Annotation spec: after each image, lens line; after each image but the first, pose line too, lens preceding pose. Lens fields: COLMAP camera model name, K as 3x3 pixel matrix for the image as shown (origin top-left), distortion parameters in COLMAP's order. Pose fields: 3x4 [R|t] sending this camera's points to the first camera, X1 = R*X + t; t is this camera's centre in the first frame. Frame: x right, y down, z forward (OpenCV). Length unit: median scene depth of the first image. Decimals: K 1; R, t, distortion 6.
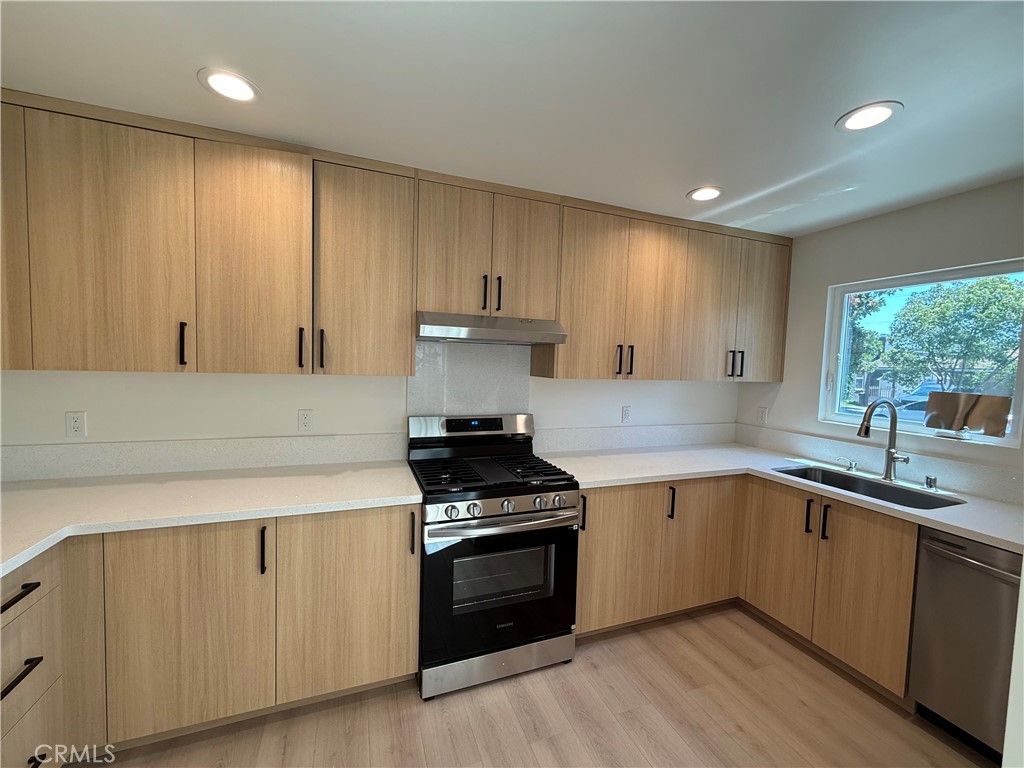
lens RADIAL K [[408.4, 0, 509.9], [0, 408.4, 385.6], [0, 0, 1]] dist [-0.001733, 0.000094]
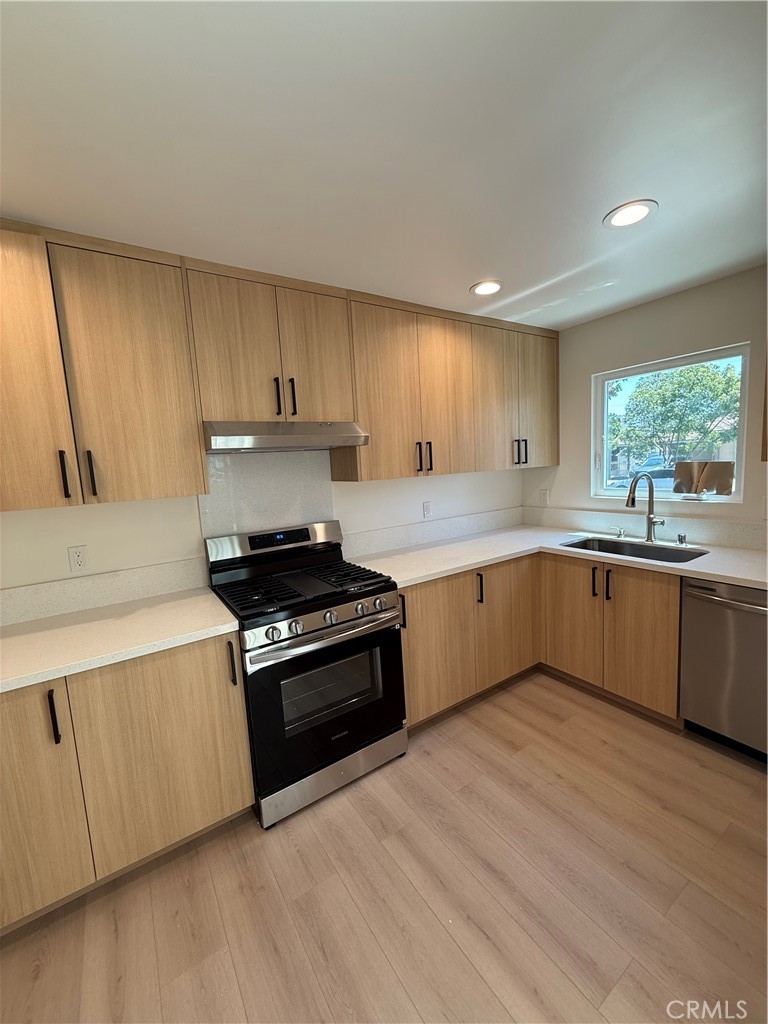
lens RADIAL K [[408.4, 0, 384.0], [0, 408.4, 512.0], [0, 0, 1]] dist [-0.001733, 0.000094]
pose [[0.971366, -0.110812, 0.210162, -0.052966], [0.098250, 0.992744, 0.069334, -0.008675], [-0.216320, -0.046700, 0.975205, 0.033936]]
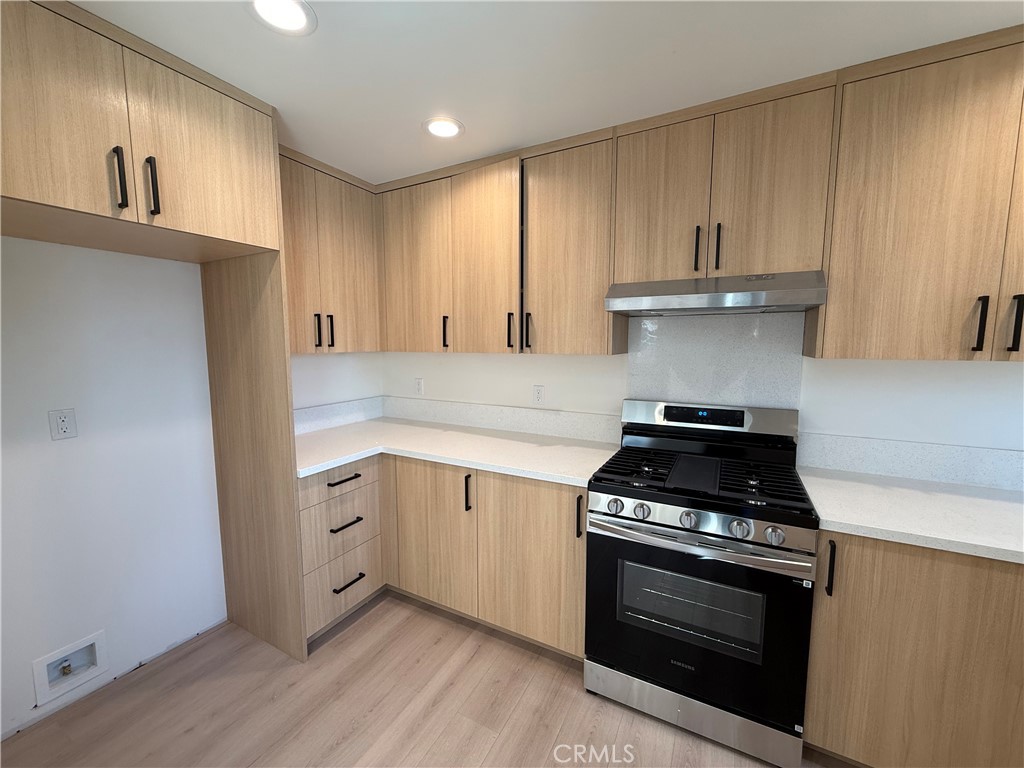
lens RADIAL K [[408.4, 0, 509.9], [0, 408.4, 385.6], [0, 0, 1]] dist [-0.001733, 0.000094]
pose [[0.656057, 0.050550, -0.753016, 0.324655], [-0.023320, 0.998636, 0.046721, 0.008283], [0.754351, -0.013091, 0.656341, 0.213230]]
